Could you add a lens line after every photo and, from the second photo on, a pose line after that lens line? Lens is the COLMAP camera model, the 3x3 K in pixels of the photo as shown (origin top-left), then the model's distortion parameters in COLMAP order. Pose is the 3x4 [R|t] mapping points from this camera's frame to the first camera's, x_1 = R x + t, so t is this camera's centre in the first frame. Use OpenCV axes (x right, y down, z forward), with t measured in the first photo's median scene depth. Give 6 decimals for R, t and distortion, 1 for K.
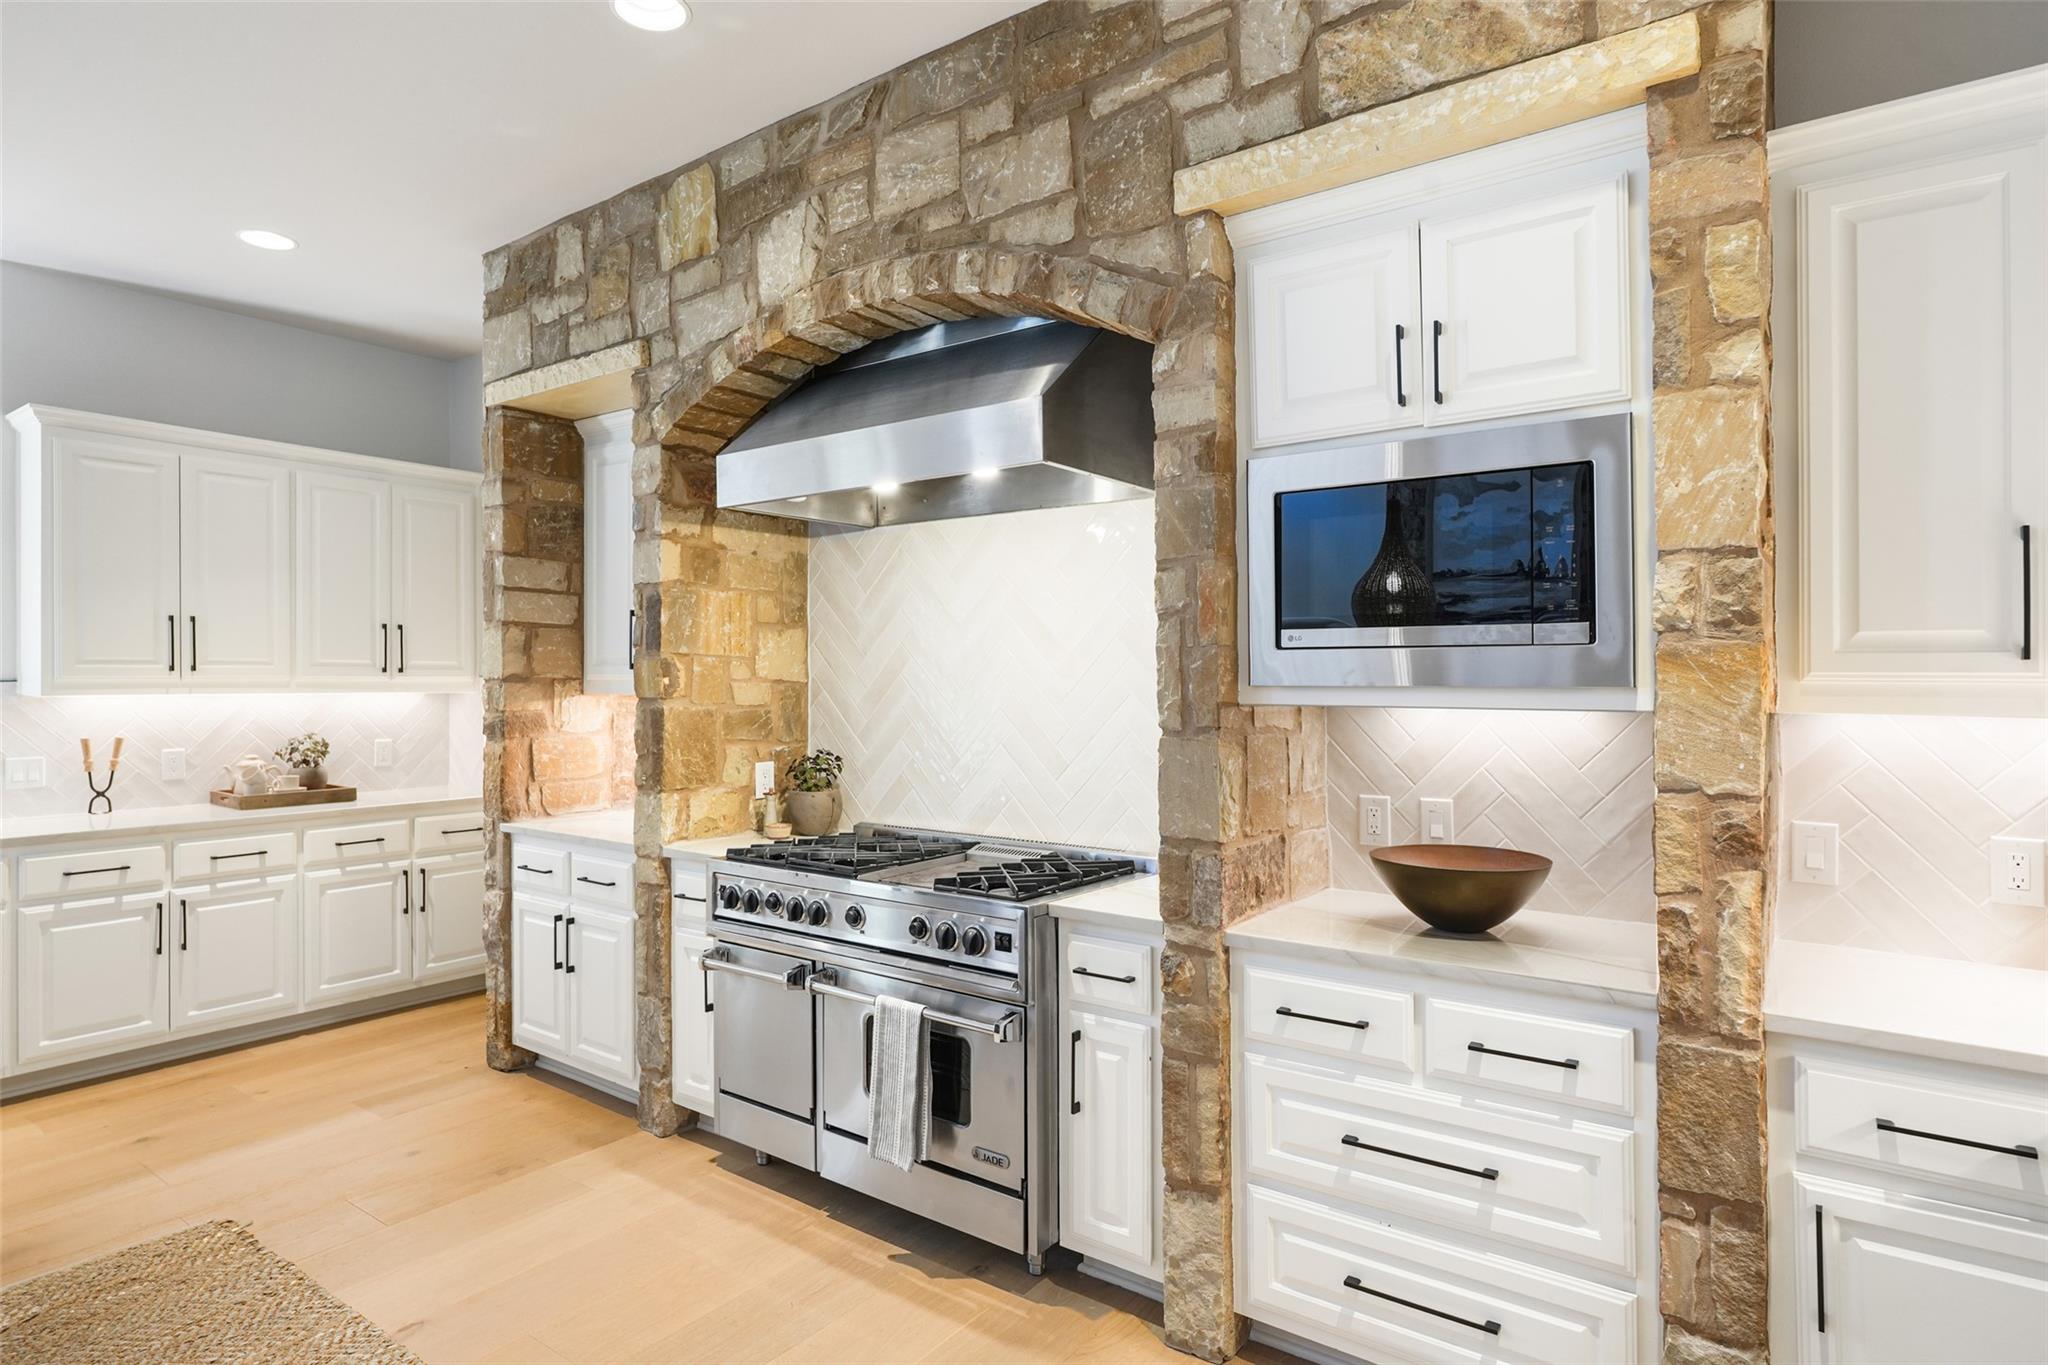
lens RADIAL K [[1109.4, 0, 1024.0], [0, 1109.4, 682.5], [0, 0, 1]] dist [0.000675, 0.000216]
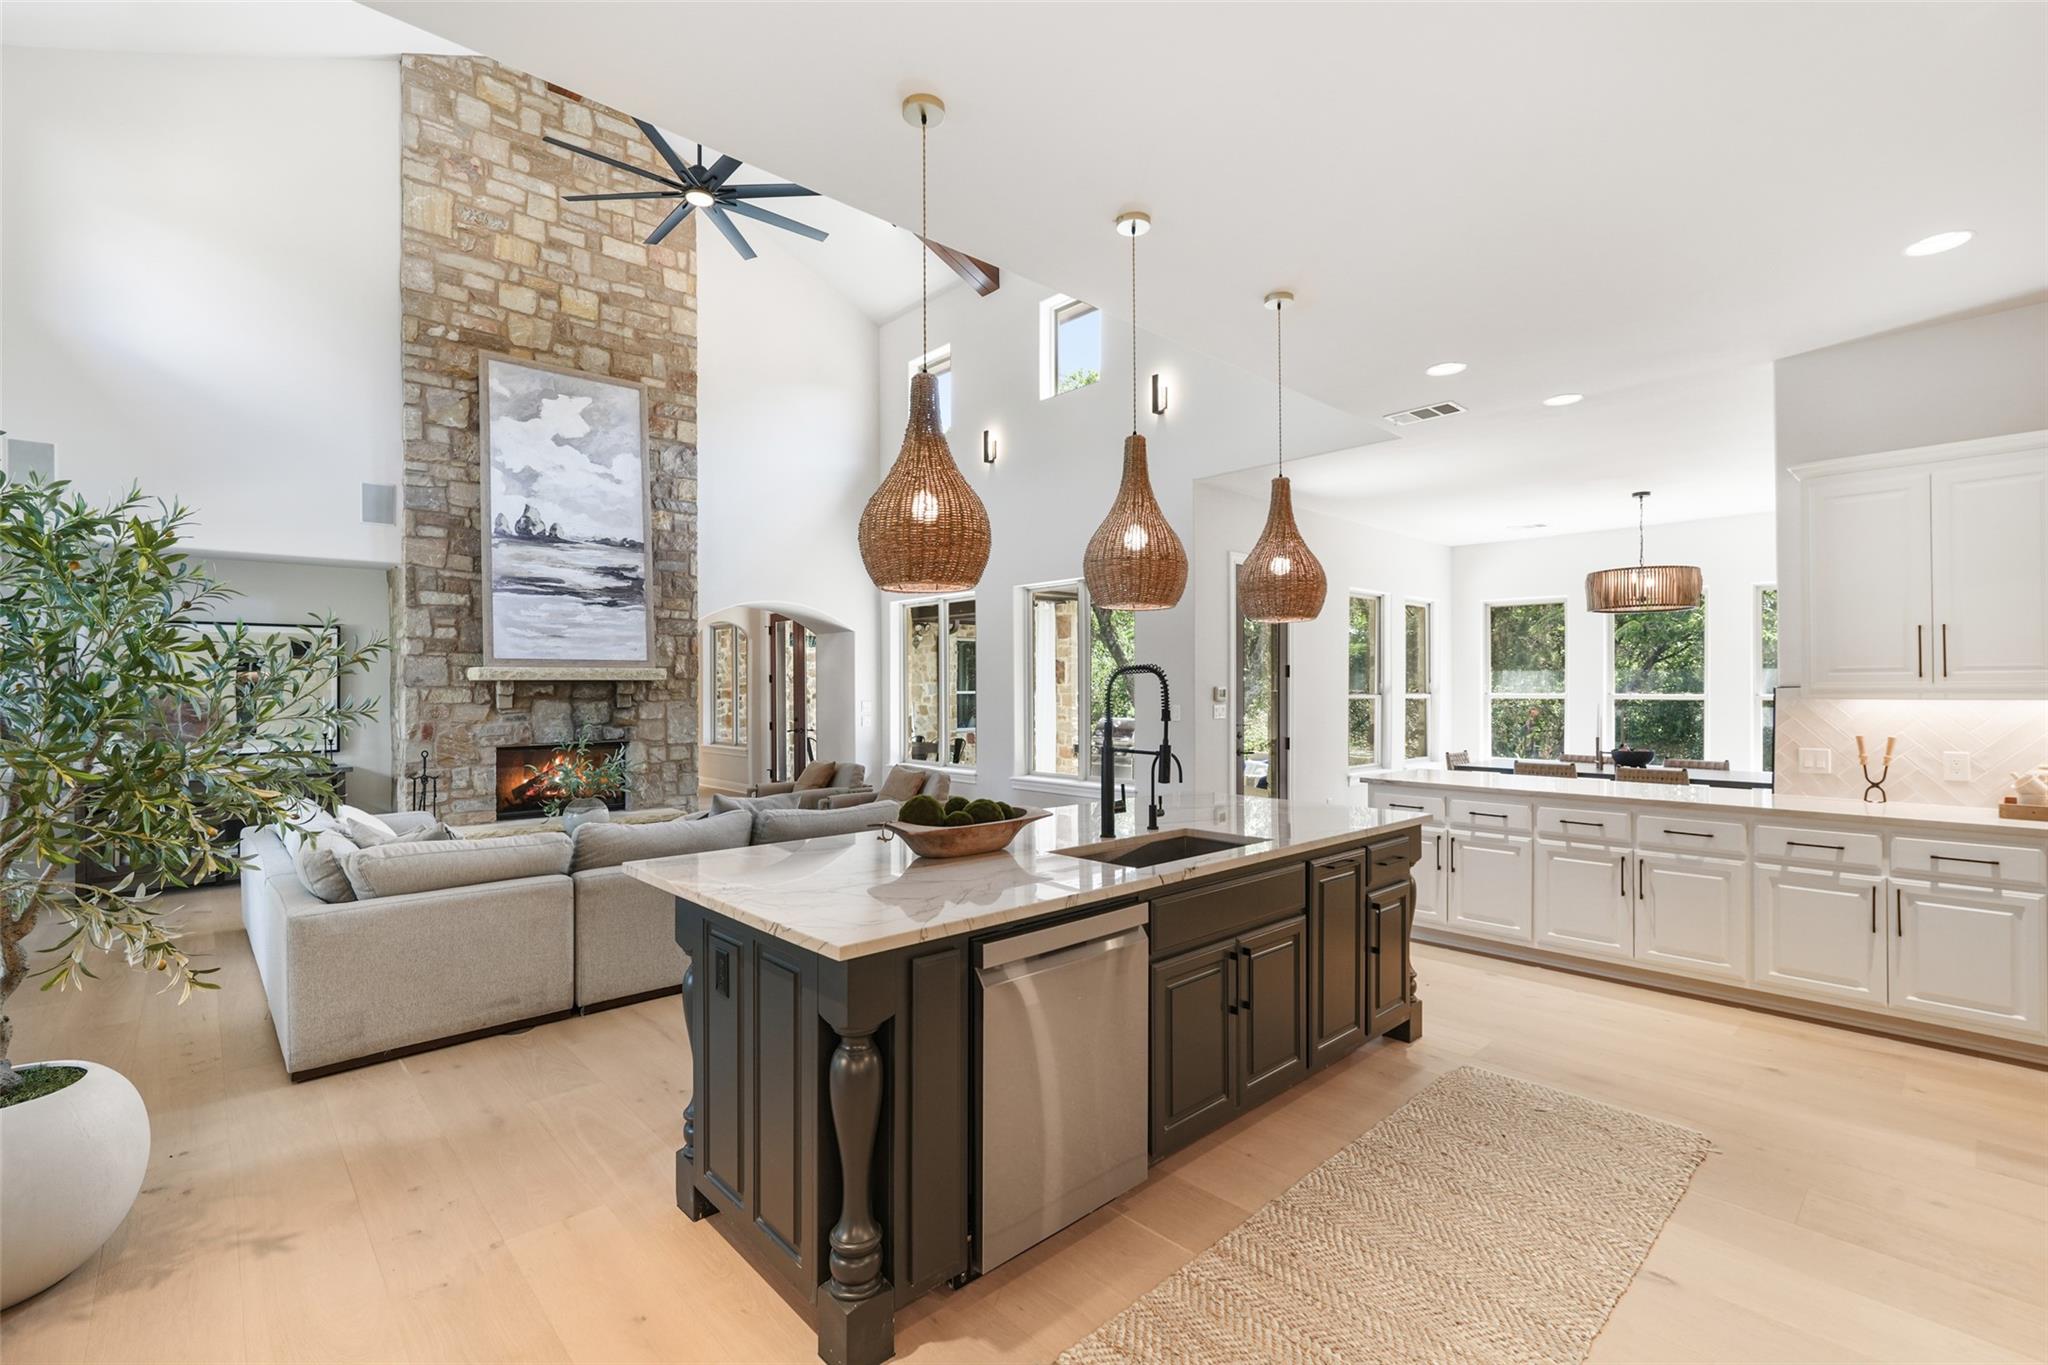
lens RADIAL K [[890.7, 0, 1022.6], [0, 890.7, 689.9], [0, 0, 1]] dist [-0.003264, 0.000258]
pose [[-0.197949, 0.003202, -0.980207, 0.264194], [0.001444, 0.999995, 0.002975, -0.002612], [0.980211, -0.000827, -0.197953, 0.339463]]
